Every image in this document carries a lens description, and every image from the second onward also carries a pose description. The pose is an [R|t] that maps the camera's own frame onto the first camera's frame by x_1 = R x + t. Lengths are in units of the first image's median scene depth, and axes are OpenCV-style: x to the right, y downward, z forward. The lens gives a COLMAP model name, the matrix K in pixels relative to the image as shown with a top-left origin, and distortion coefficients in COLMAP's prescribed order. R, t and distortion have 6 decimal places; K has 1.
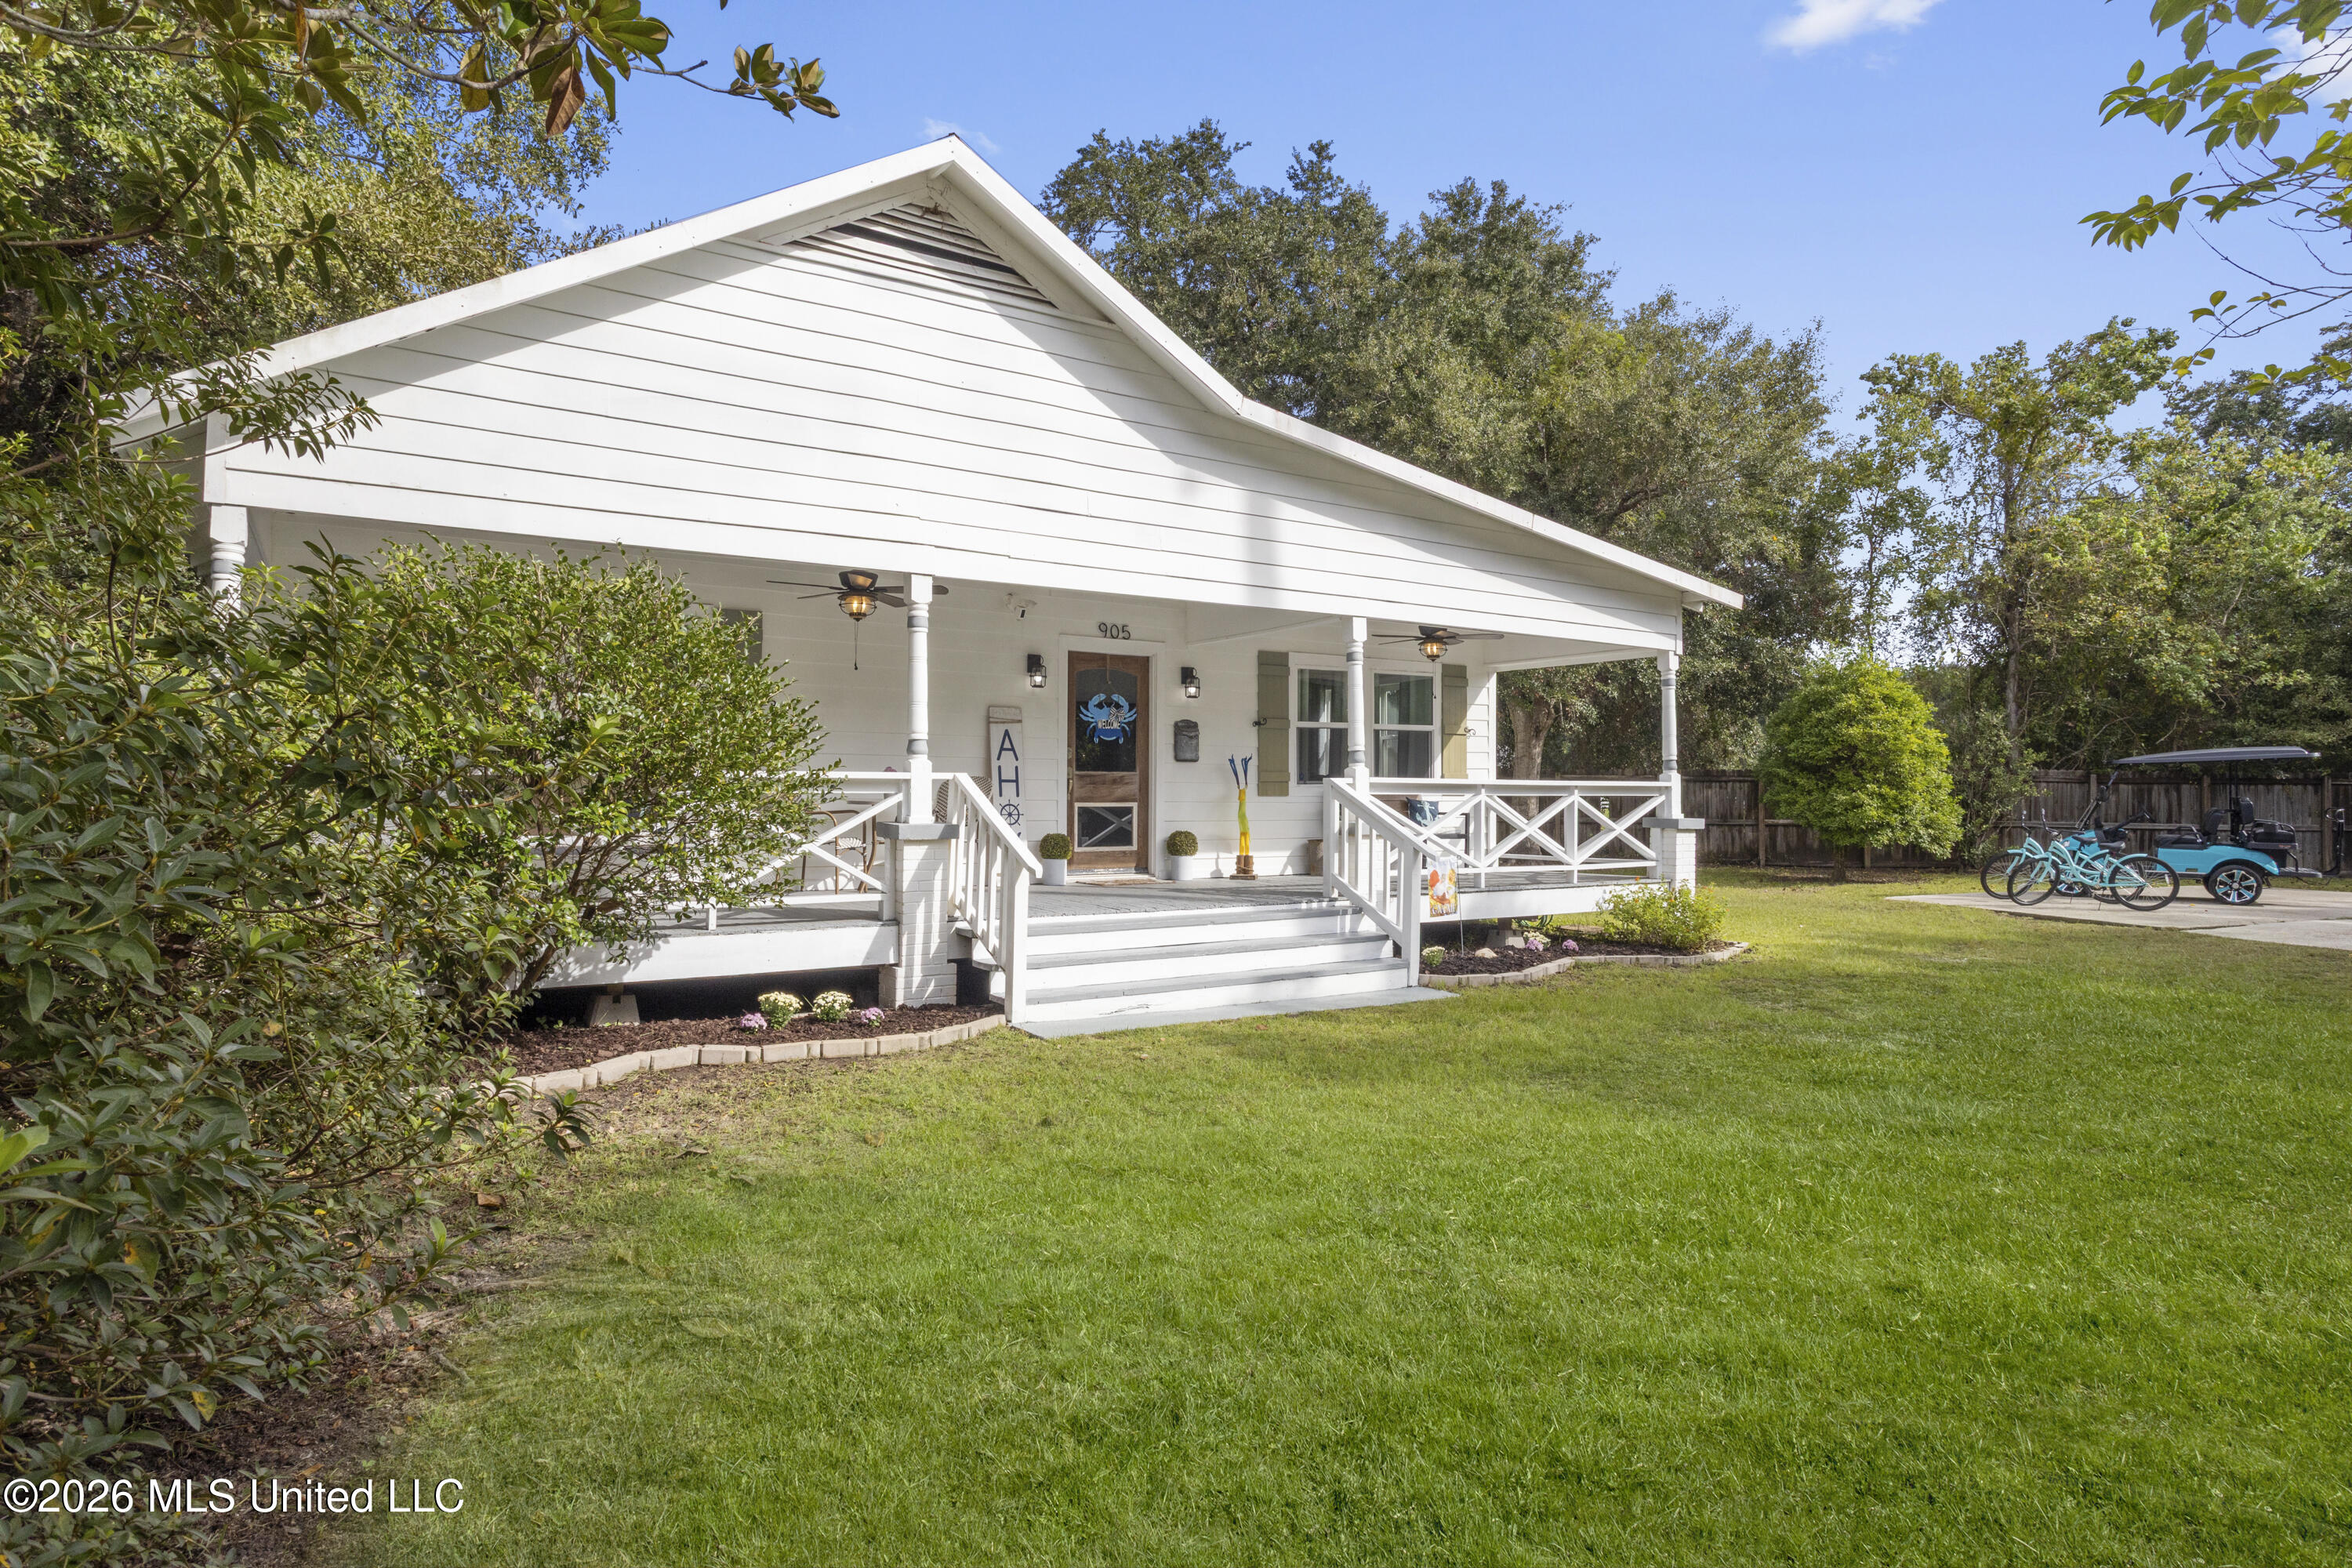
lens RADIAL K [[1386.6, 0, 1200.3], [0, 1386.6, 733.2], [0, 0, 1]] dist [0.004161, -0.000480]
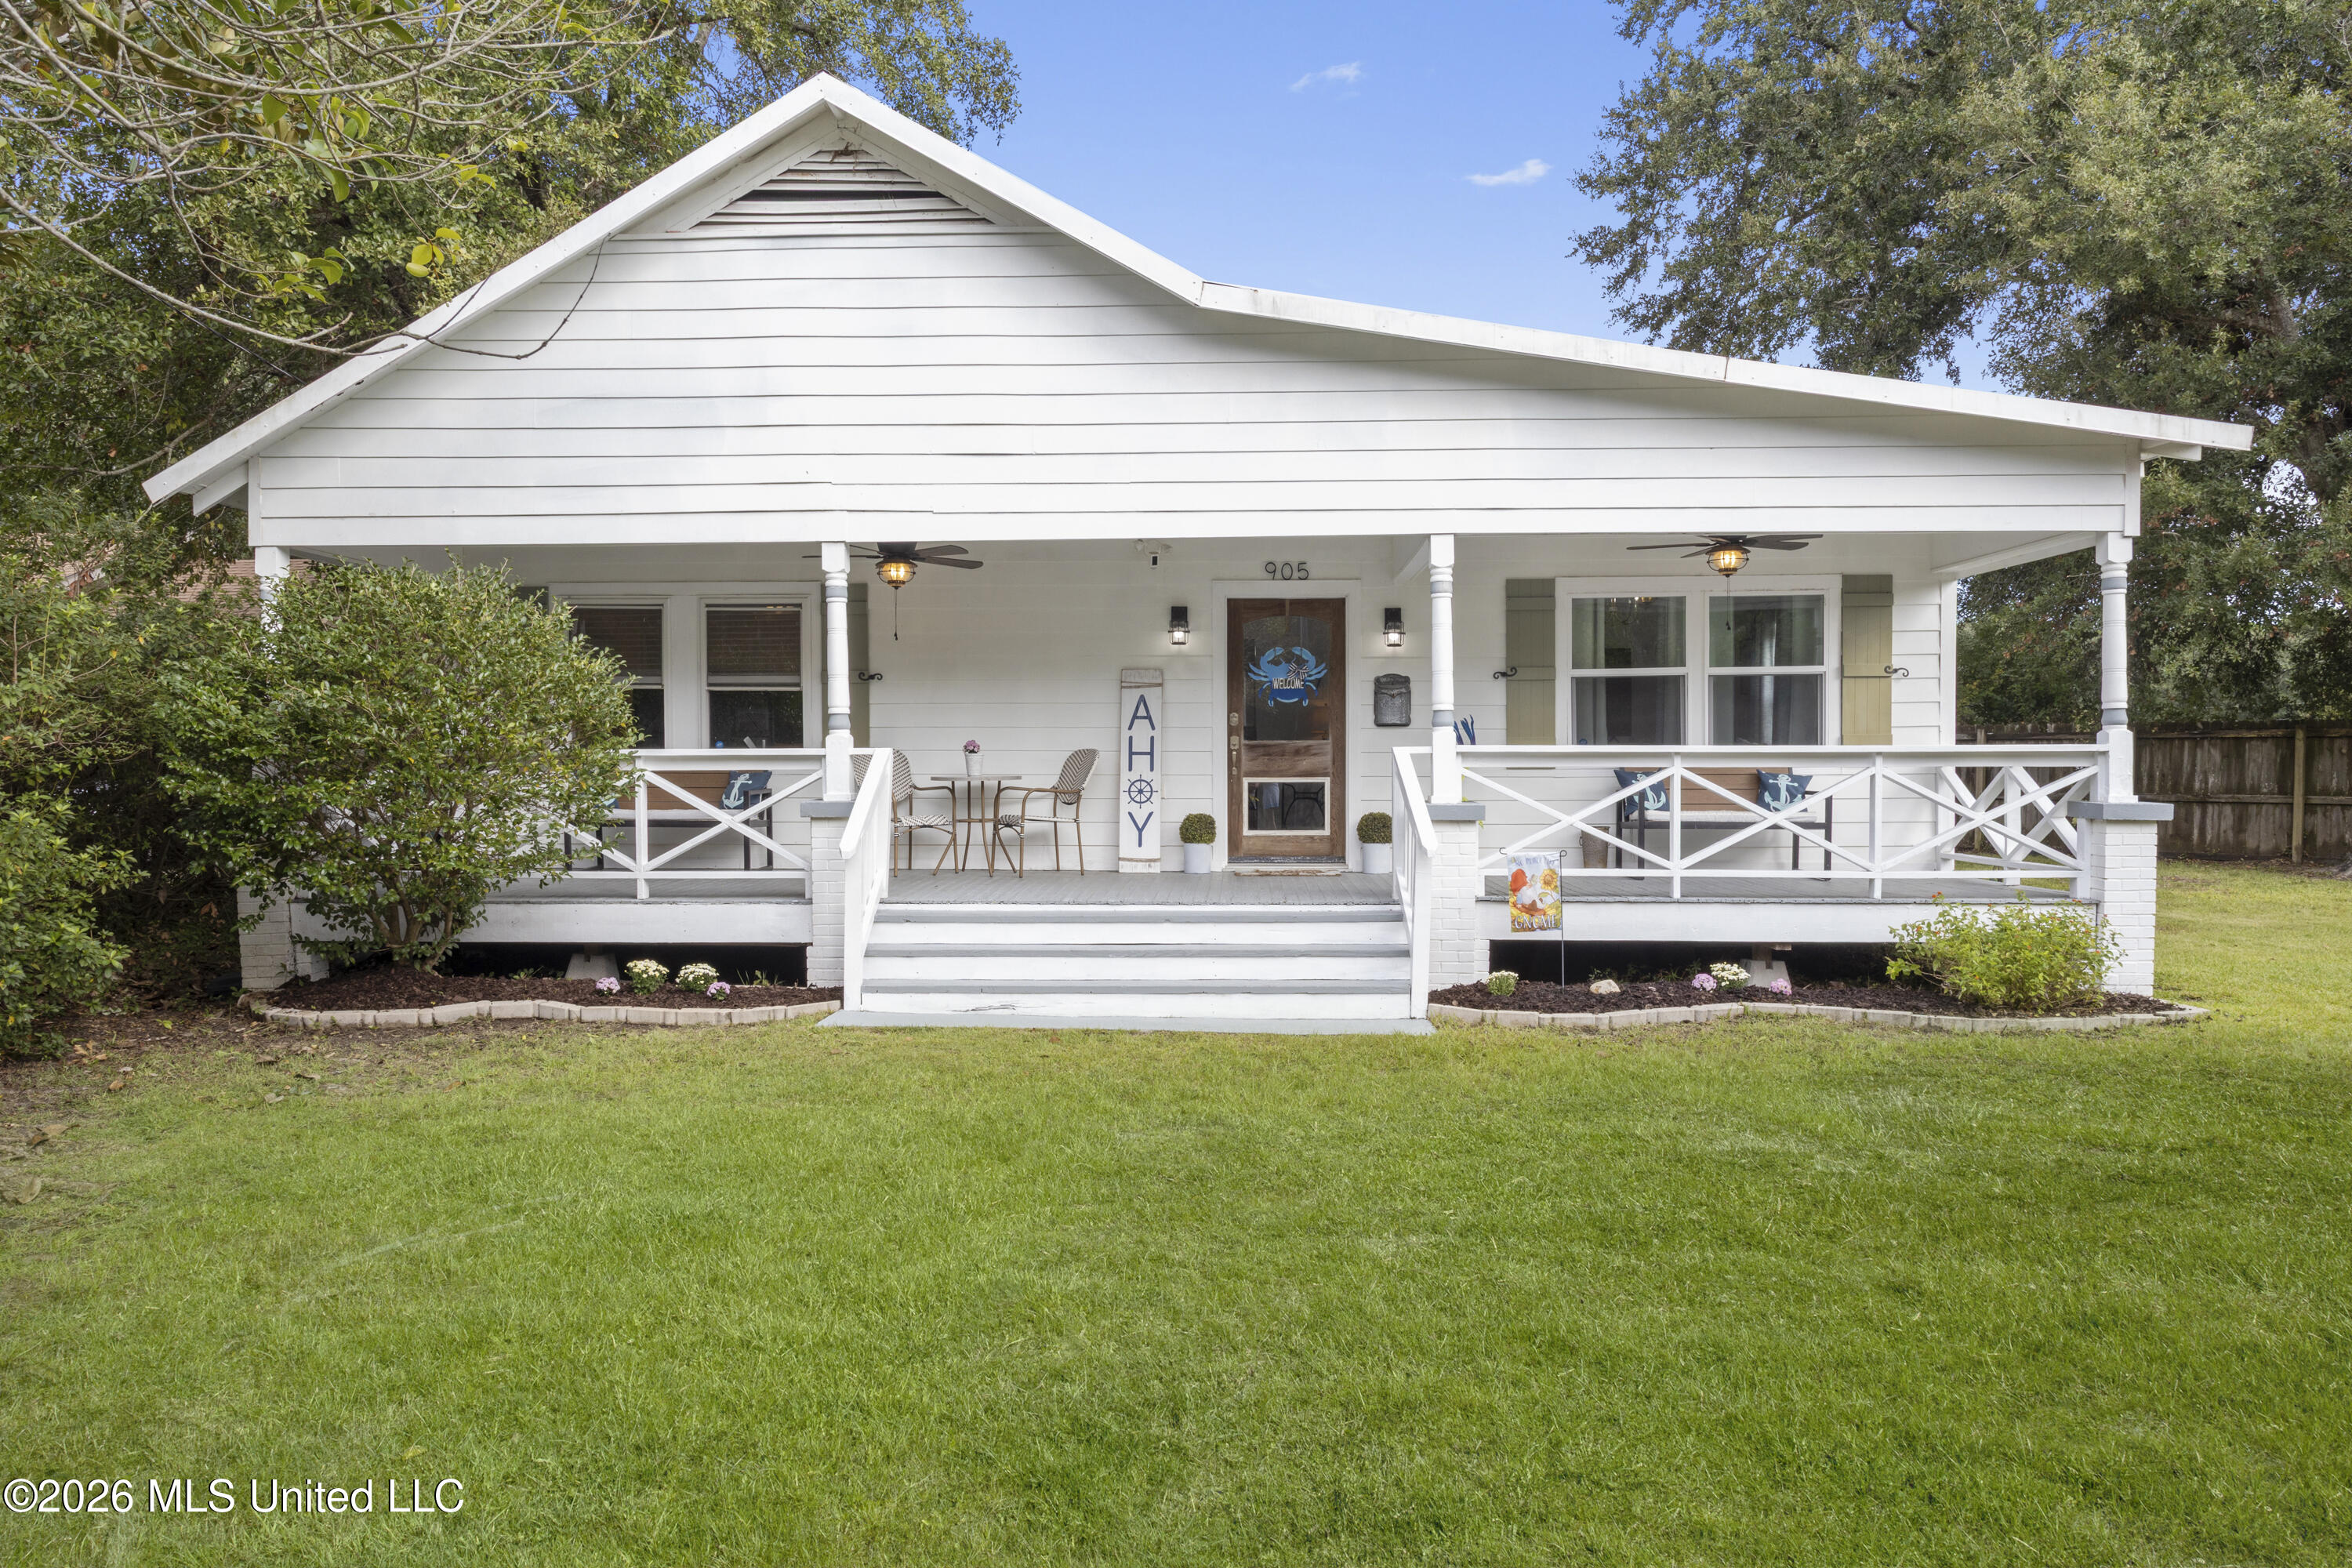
lens RADIAL K [[1701.0, 0, 1186.6], [0, 1701.0, 782.2], [0, 0, 1]] dist [-0.002812, 0.005091]
pose [[0.788716, 0.001860, -0.614755, 0.524373], [0.032893, 0.998435, 0.045221, 0.004588], [0.613877, -0.055888, 0.787421, 0.157017]]
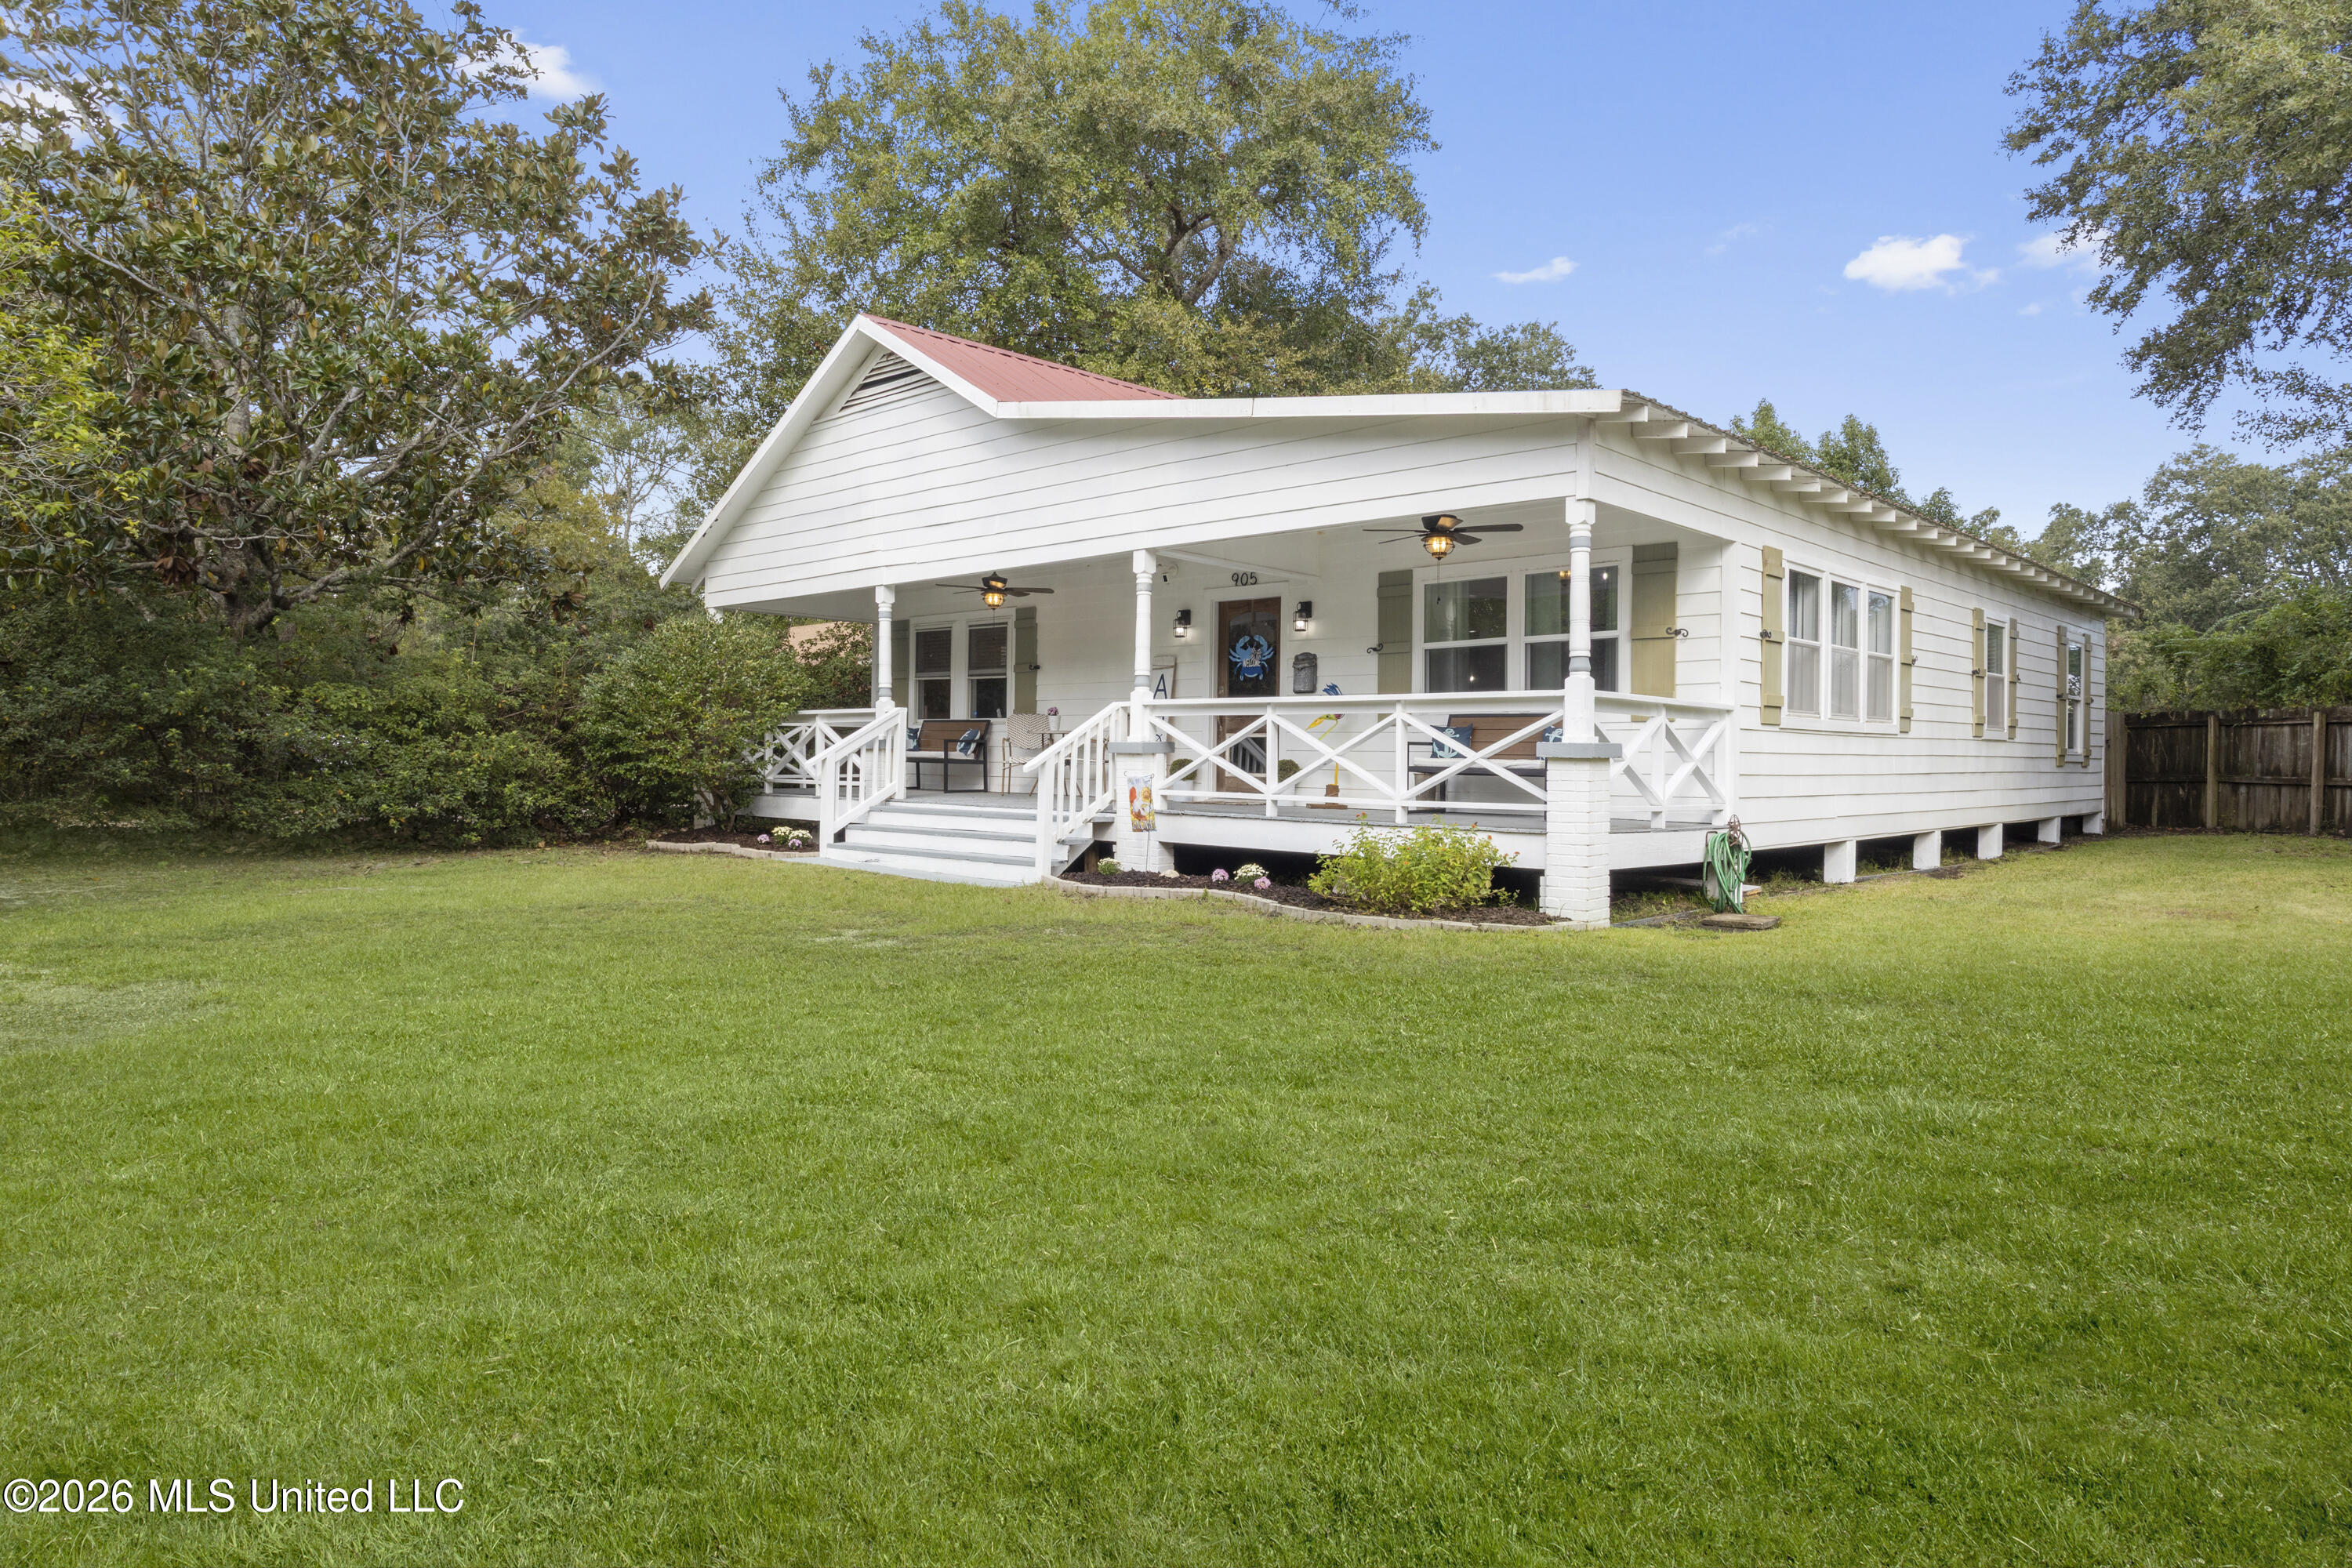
lens RADIAL K [[1412.7, 0, 1166.4], [0, 1412.7, 770.0], [0, 0, 1]] dist [-0.033754, -0.001609]
pose [[0.189039, 0.009429, -0.981924, 1.065844], [0.035921, 0.999218, 0.016511, 0.060495], [0.981312, -0.038393, 0.188552, 0.726363]]
